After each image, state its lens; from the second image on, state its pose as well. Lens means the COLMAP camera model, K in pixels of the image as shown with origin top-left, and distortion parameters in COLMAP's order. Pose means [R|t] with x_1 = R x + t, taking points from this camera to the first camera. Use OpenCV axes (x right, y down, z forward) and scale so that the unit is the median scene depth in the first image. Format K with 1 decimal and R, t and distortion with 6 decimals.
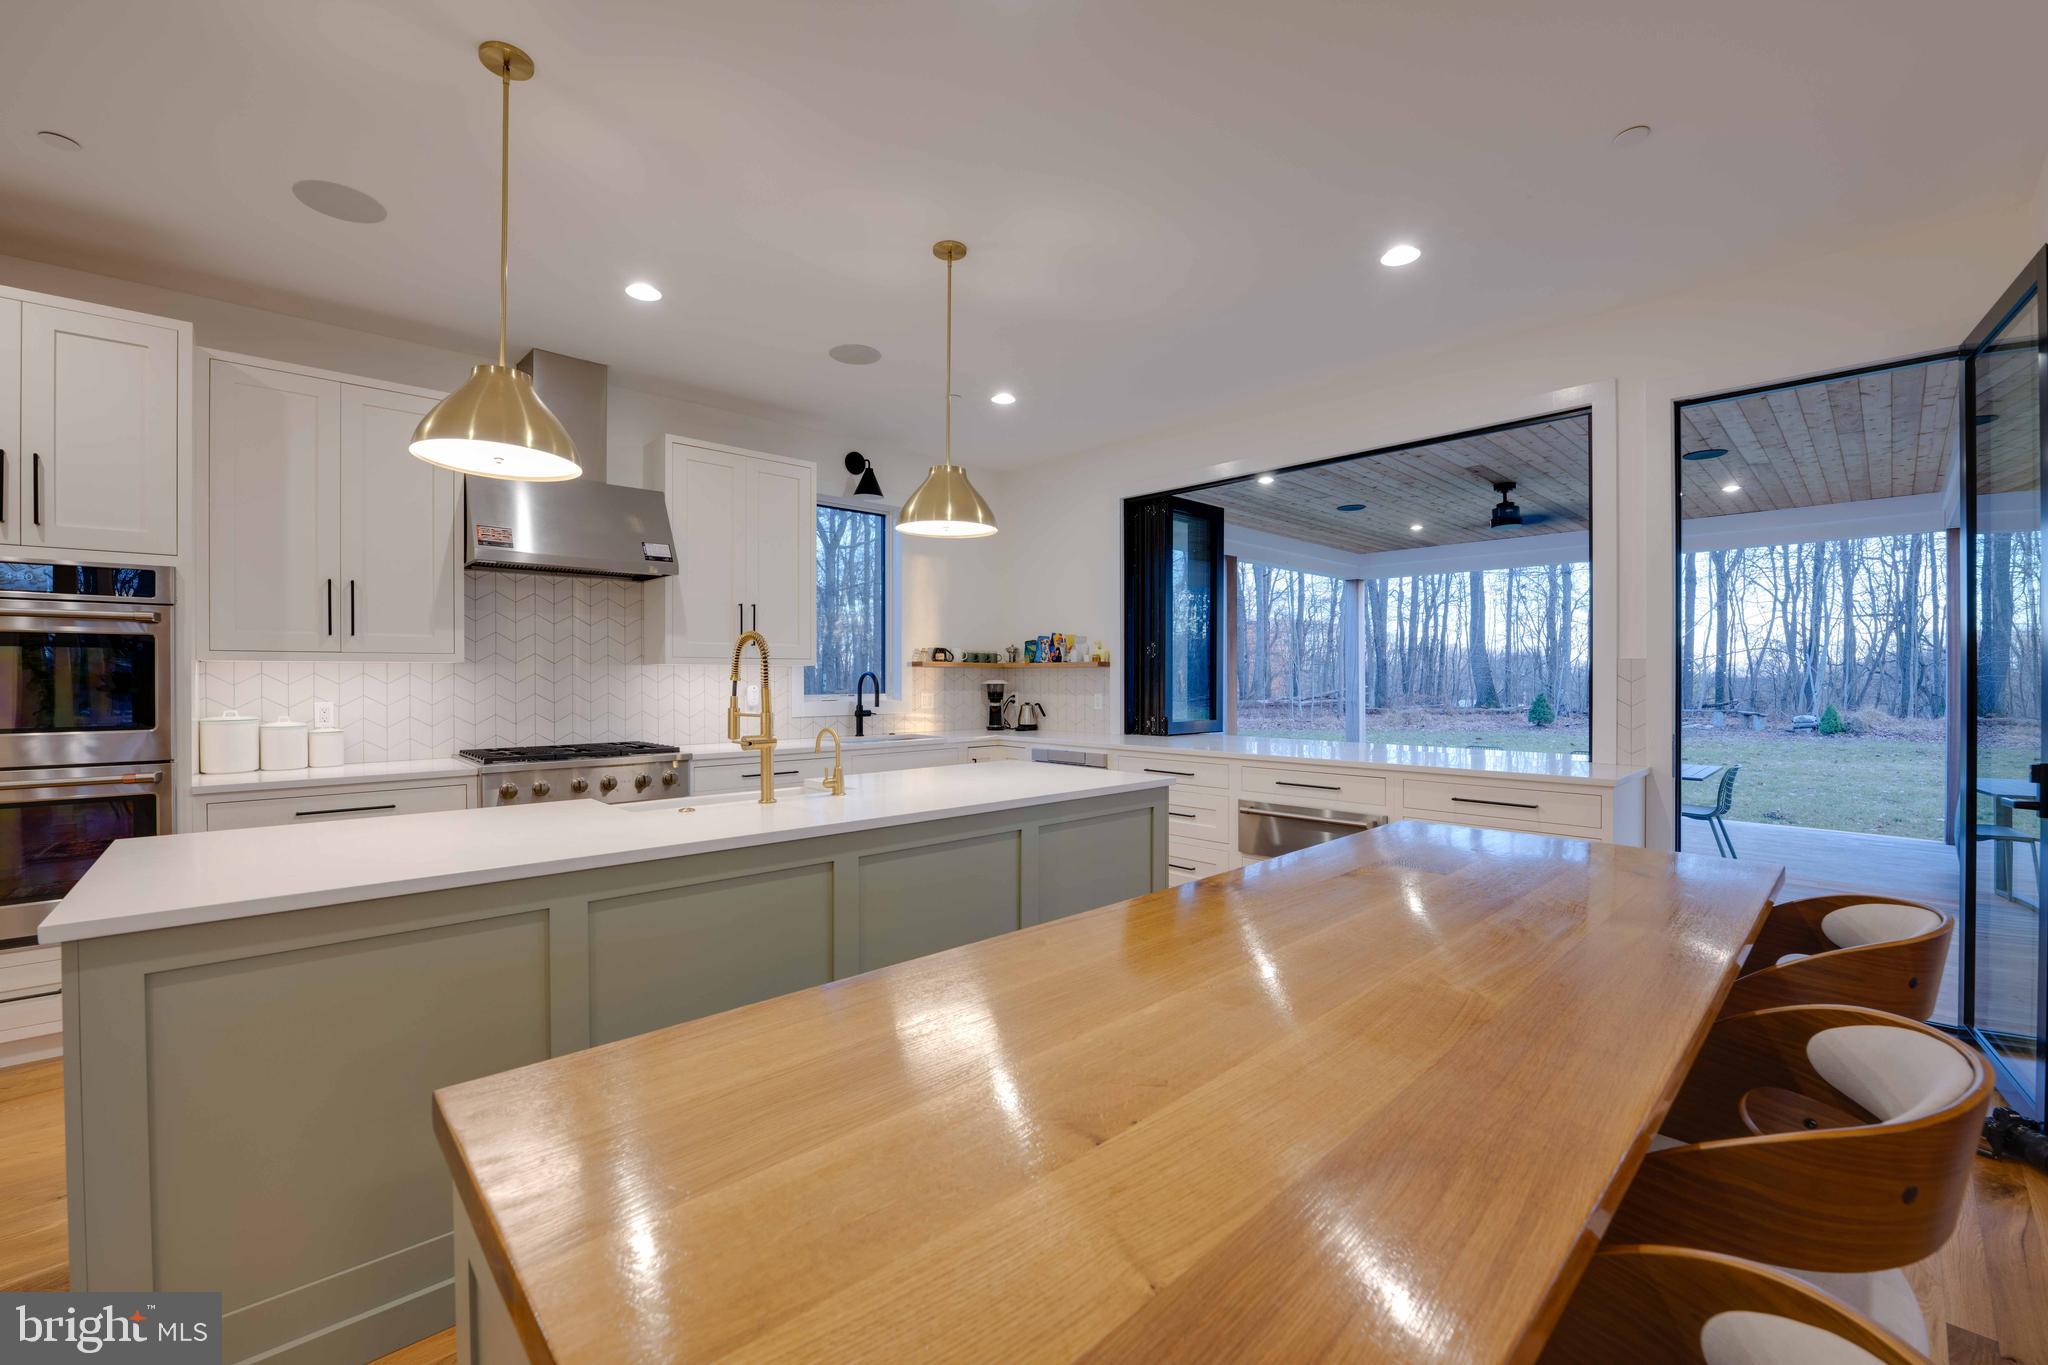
lens RADIAL K [[825.9, 0, 1001.8], [0, 825.9, 674.5], [0, 0, 1]] dist [-0.029568, 0.000597]
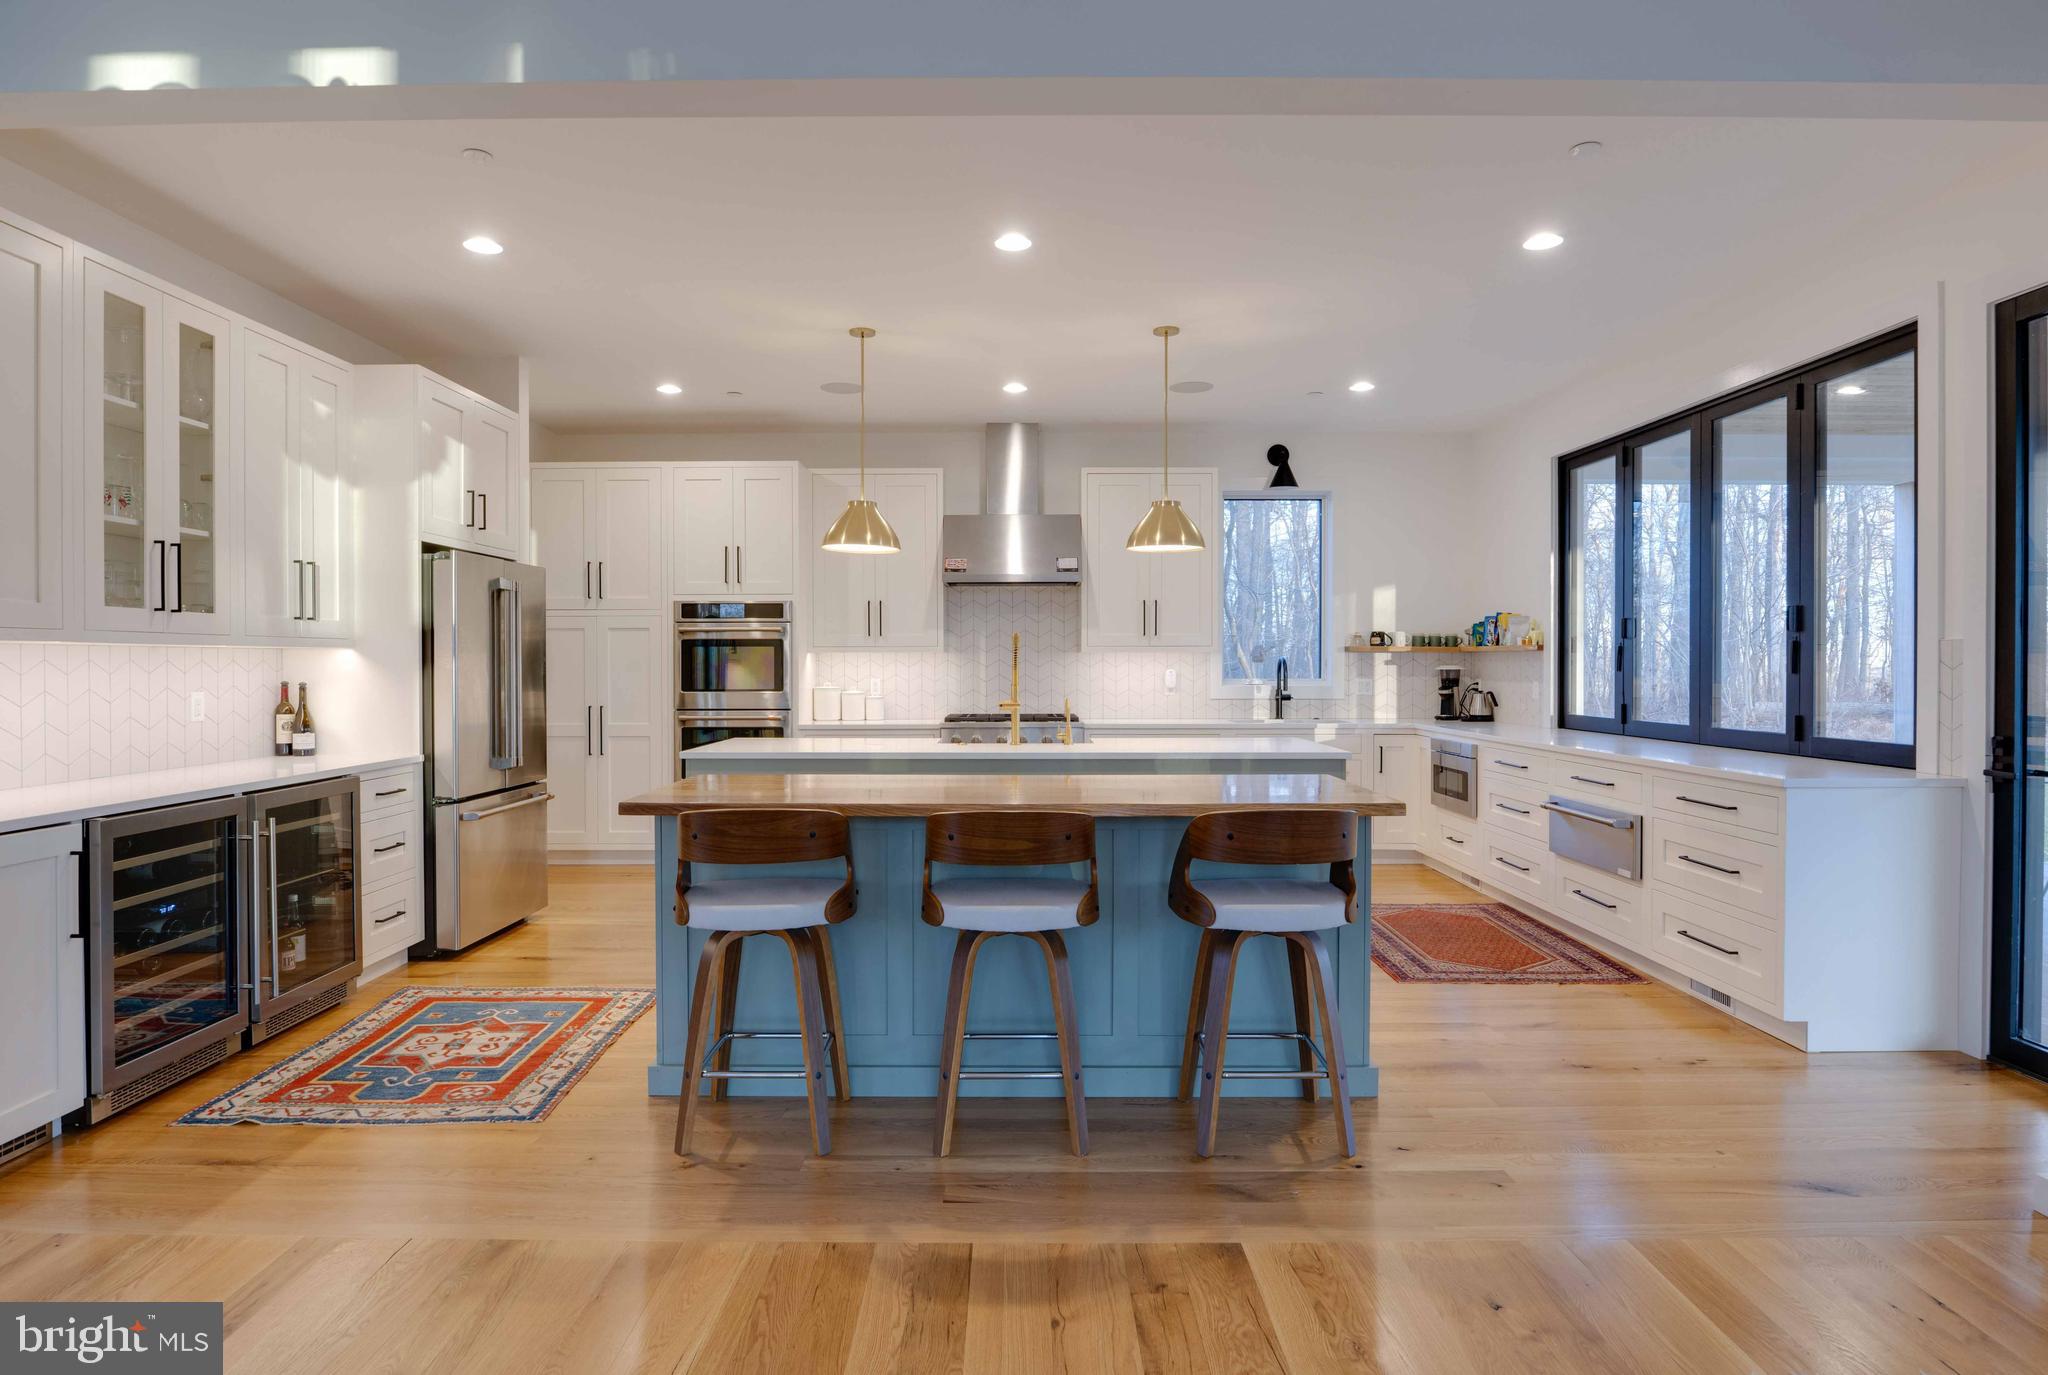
lens RADIAL K [[1116.0, 0, 1017.4], [0, 1116.0, 680.2], [0, 0, 1]] dist [-0.027121, -0.000491]
pose [[0.736364, 0.010808, -0.676499, 0.532567], [0.003250, 0.999804, 0.019510, -0.002794], [0.676577, -0.016565, 0.736185, -0.255517]]
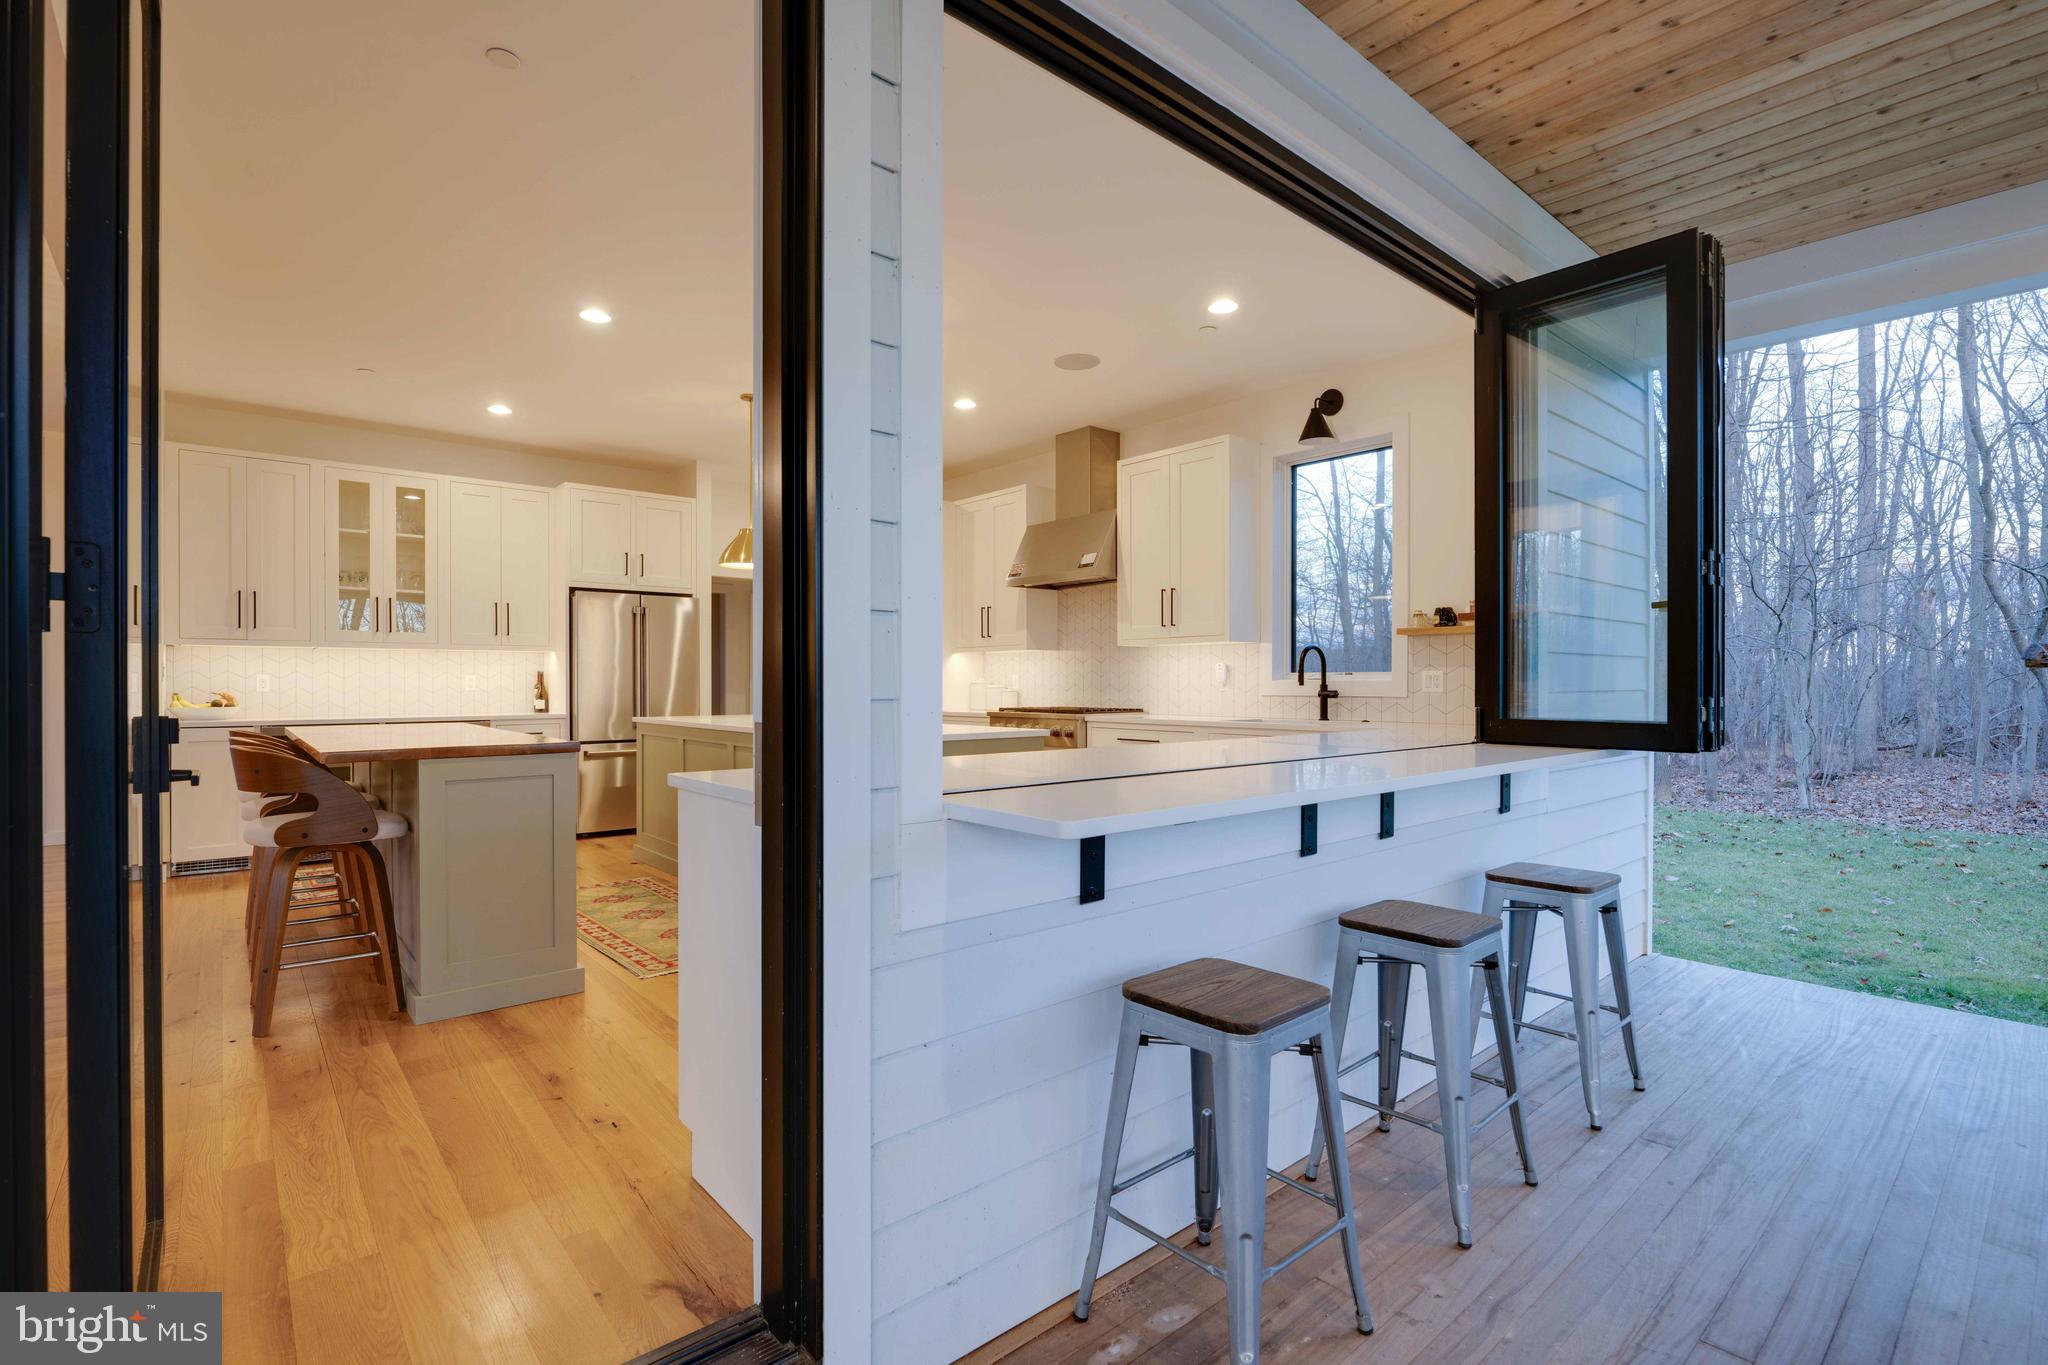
lens RADIAL K [[937.4, 0, 1017.7], [0, 937.4, 686.9], [0, 0, 1]] dist [-0.011295, -0.000178]
pose [[-0.037388, 0.002592, -0.999297, 0.815207], [0.004338, 0.999988, 0.002431, 0.036128], [0.999291, -0.004244, -0.037399, 0.713831]]
